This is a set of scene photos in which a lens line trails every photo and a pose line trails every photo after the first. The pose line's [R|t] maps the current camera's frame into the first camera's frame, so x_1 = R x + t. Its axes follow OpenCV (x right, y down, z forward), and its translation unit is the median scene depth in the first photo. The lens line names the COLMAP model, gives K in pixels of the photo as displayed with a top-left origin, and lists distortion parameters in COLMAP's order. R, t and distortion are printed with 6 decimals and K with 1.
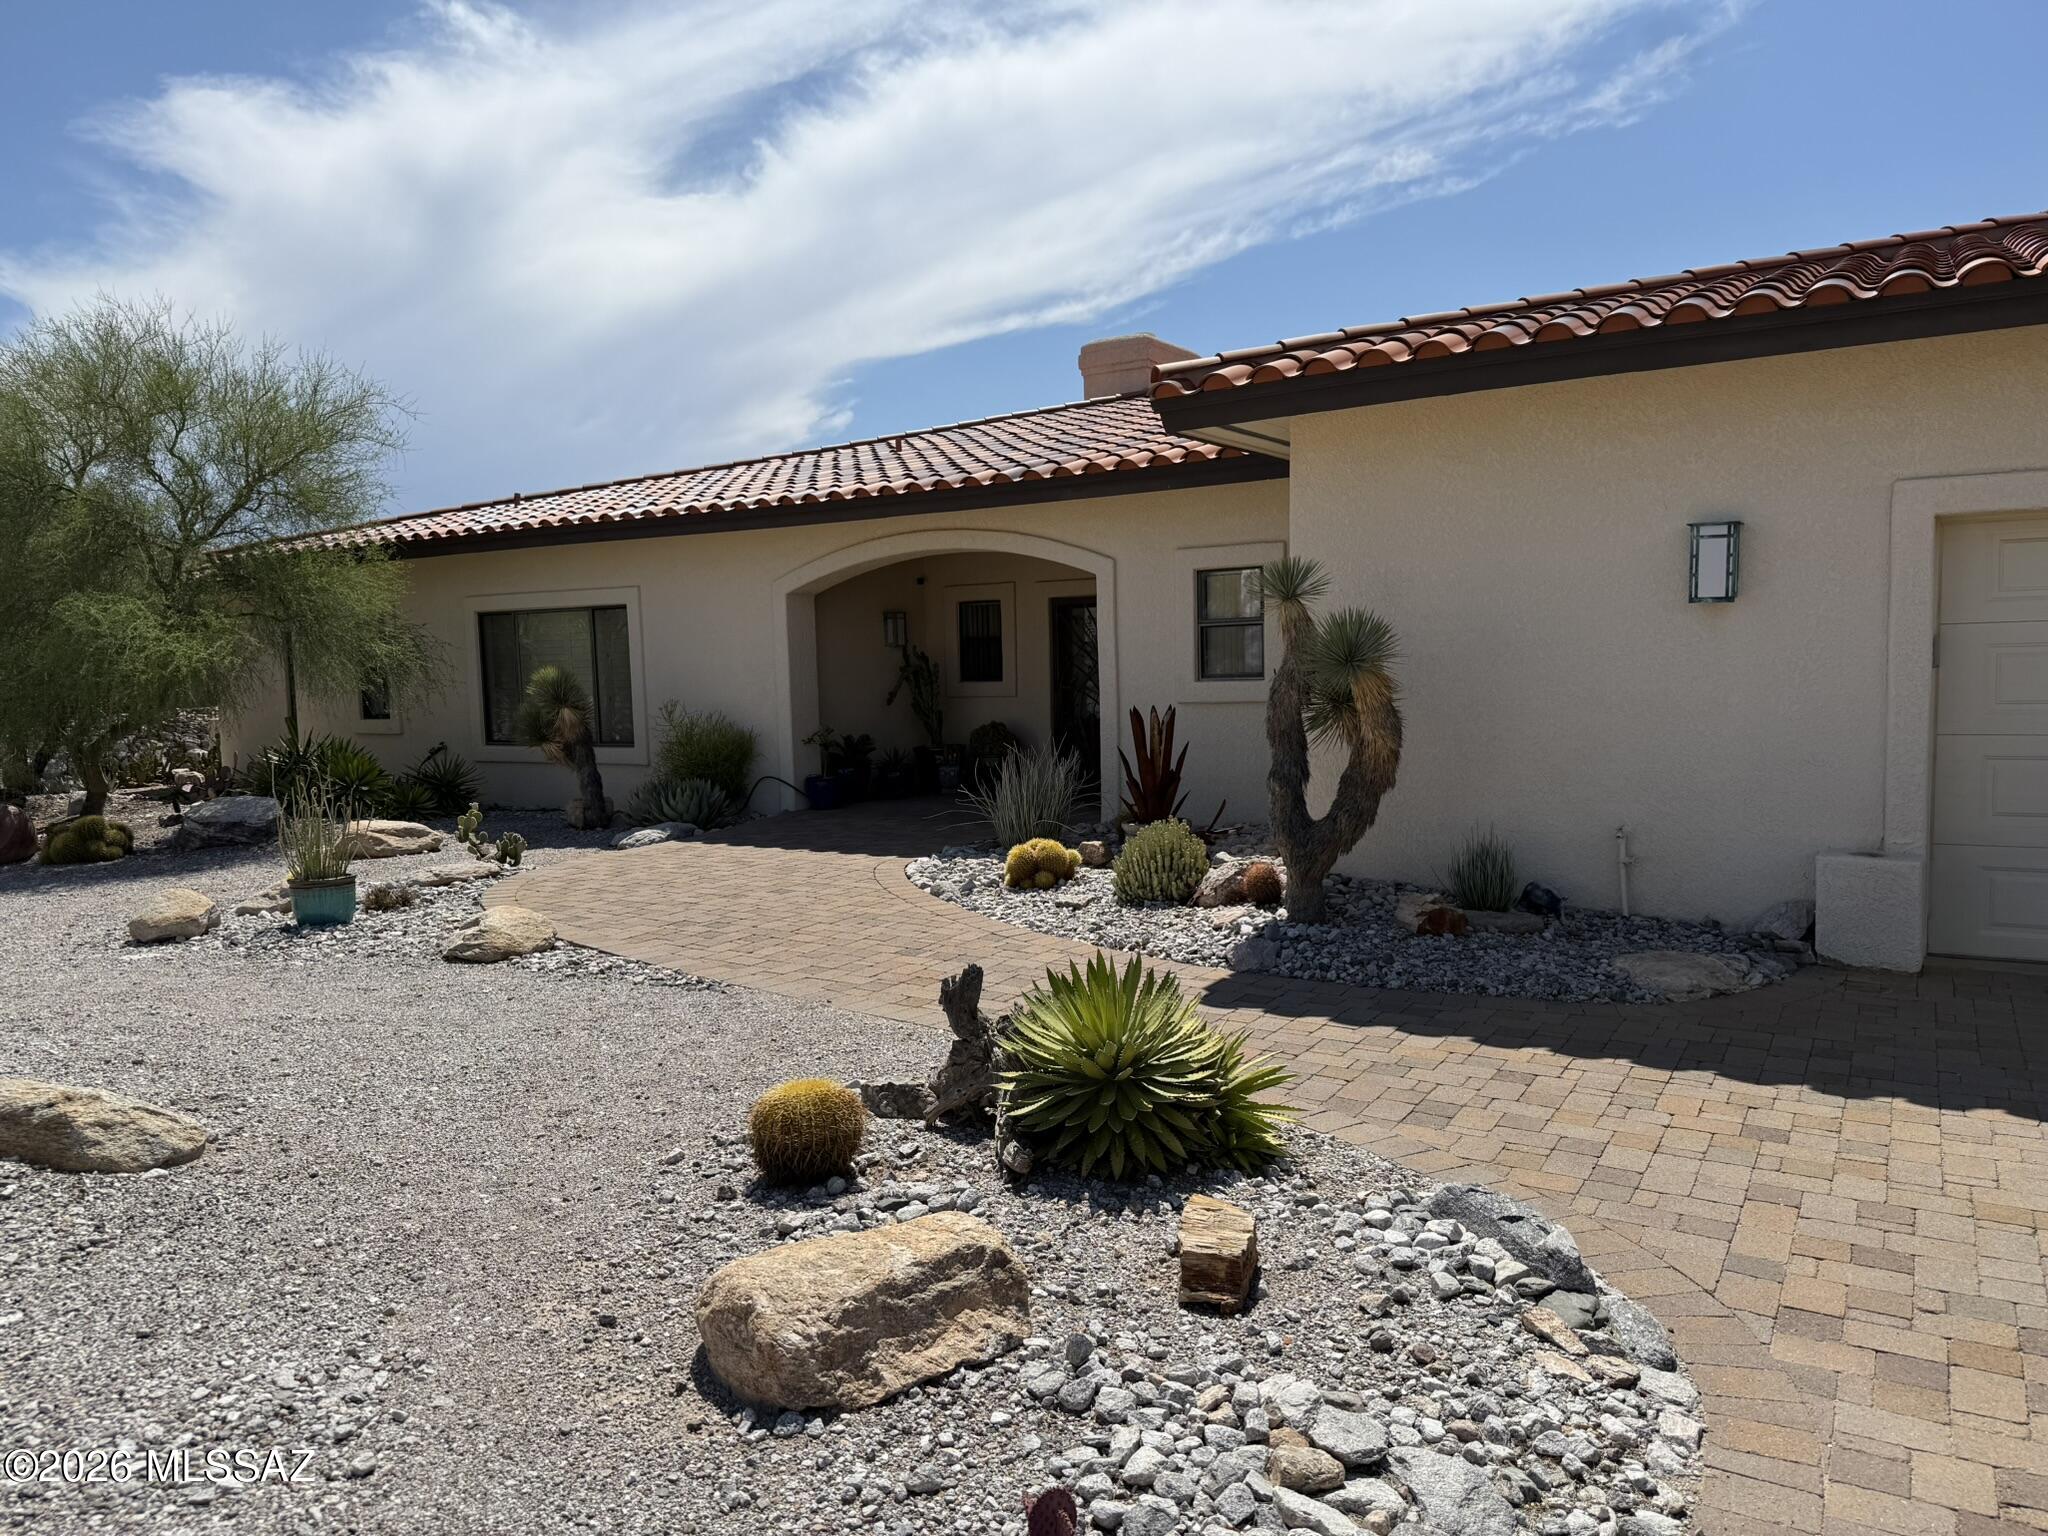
lens RADIAL K [[1406.6, 0, 1024.0], [0, 1406.6, 768.0], [0, 0, 1]] dist [0.055781, -0.000718]
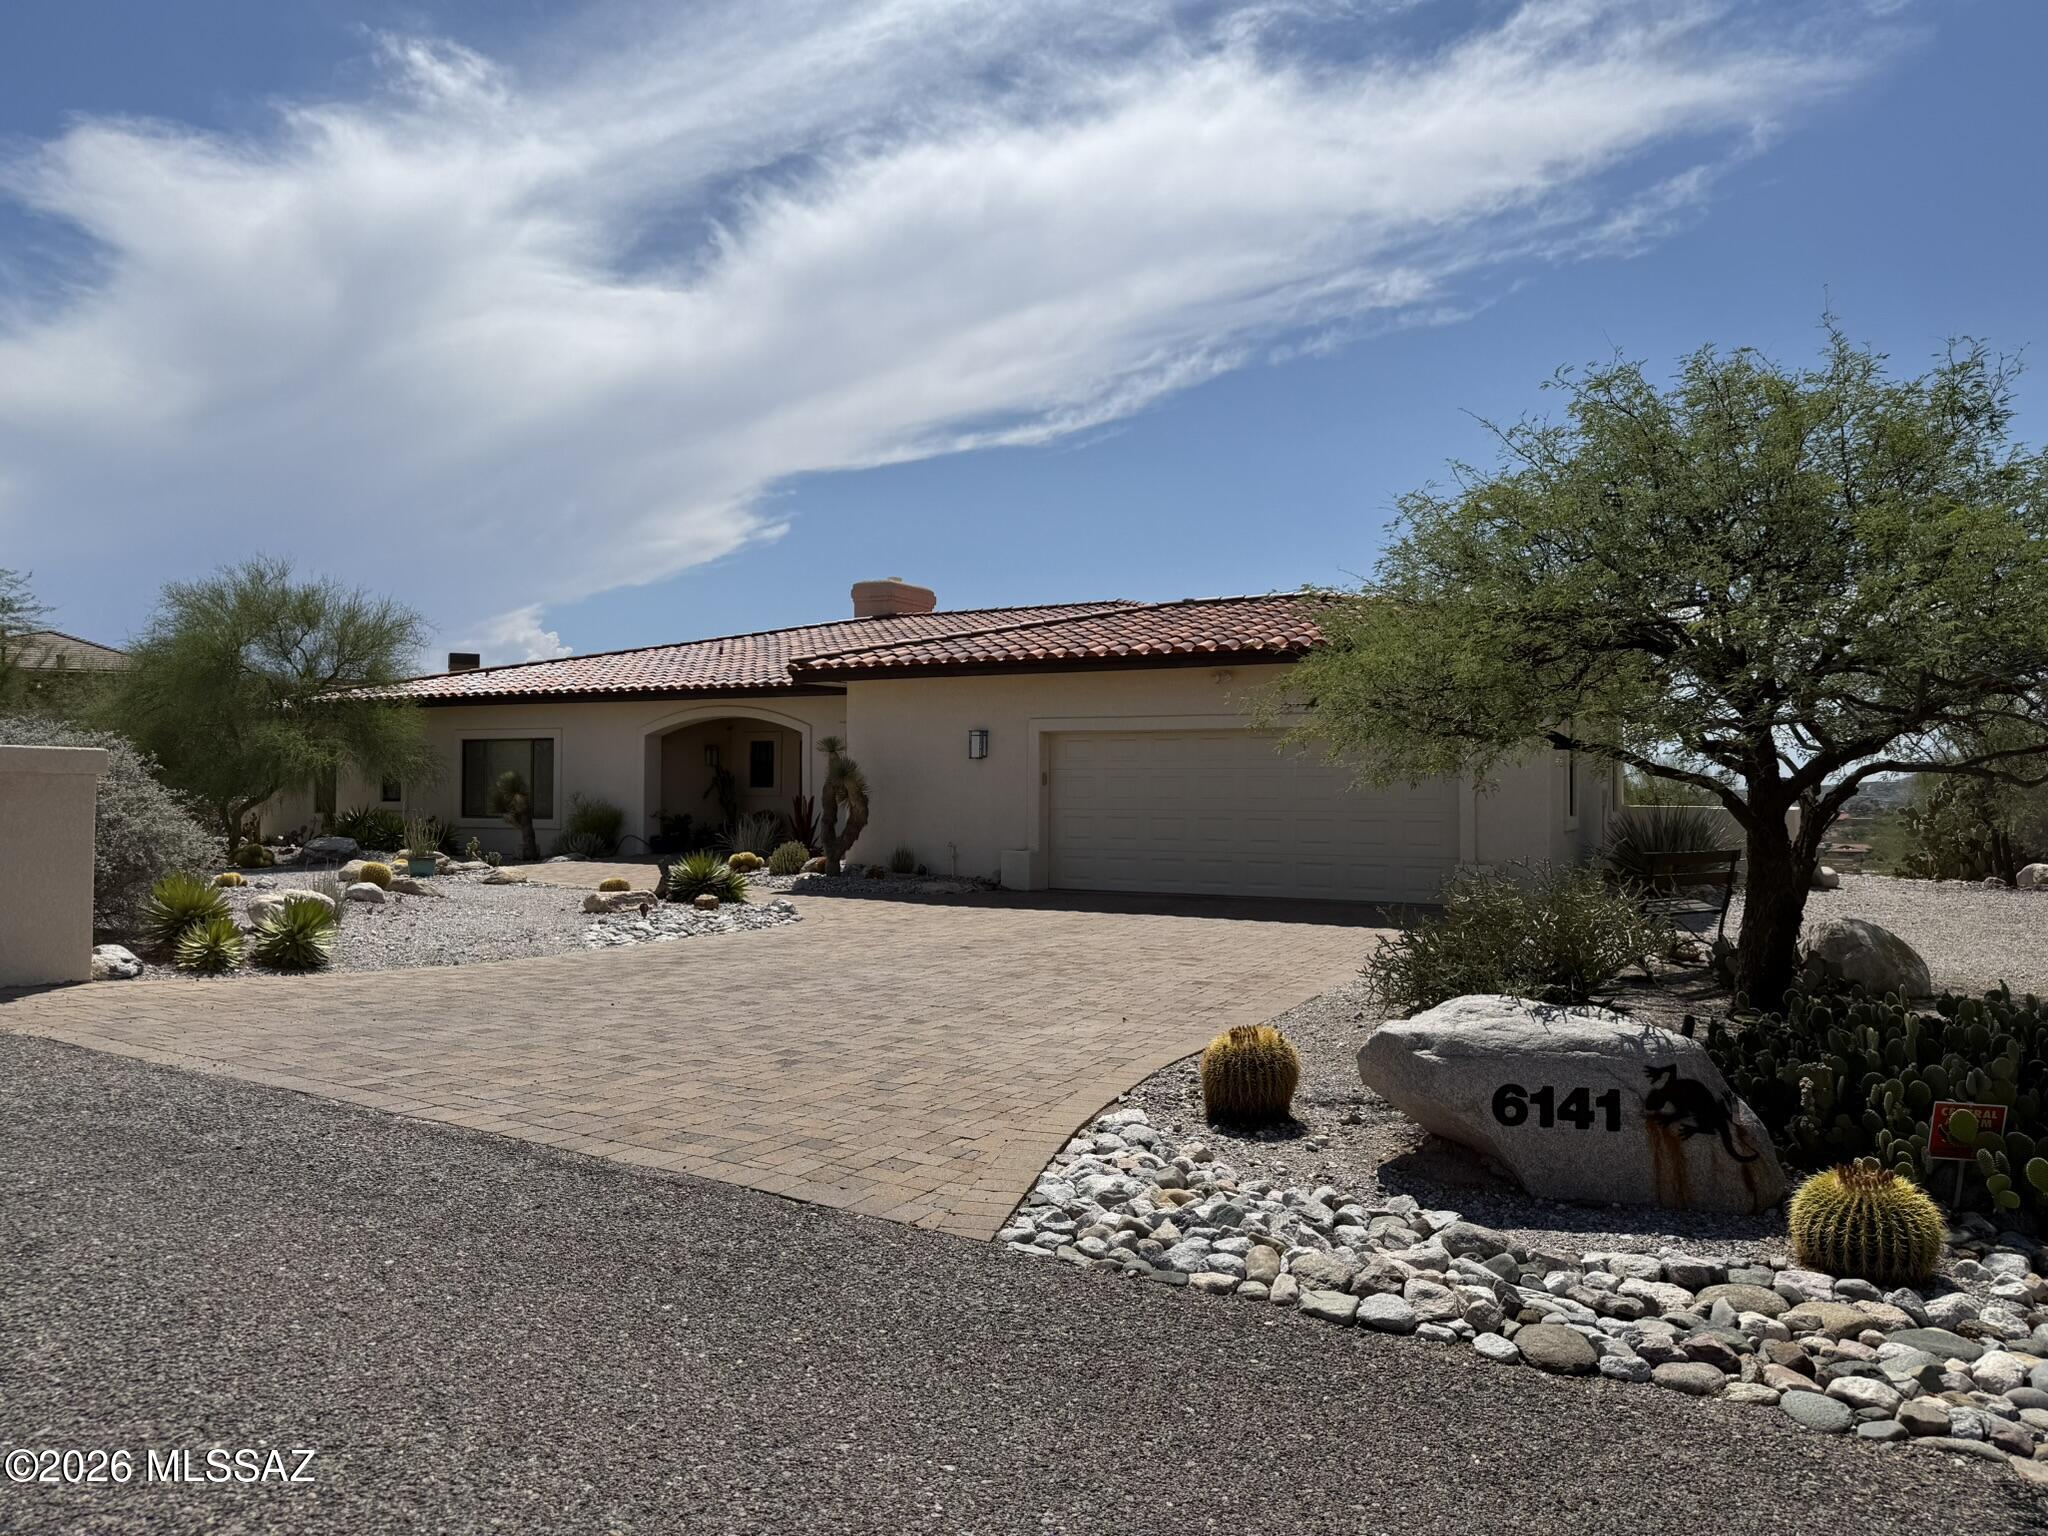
lens RADIAL K [[1177.3, 0, 1024.0], [0, 1177.3, 768.0], [0, 0, 1]] dist [0.000481, -0.000066]
pose [[0.992055, 0.030624, 0.122020, 0.138377], [-0.019496, 0.995627, -0.091365, 0.050277], [-0.124285, 0.088260, 0.988313, -0.587809]]
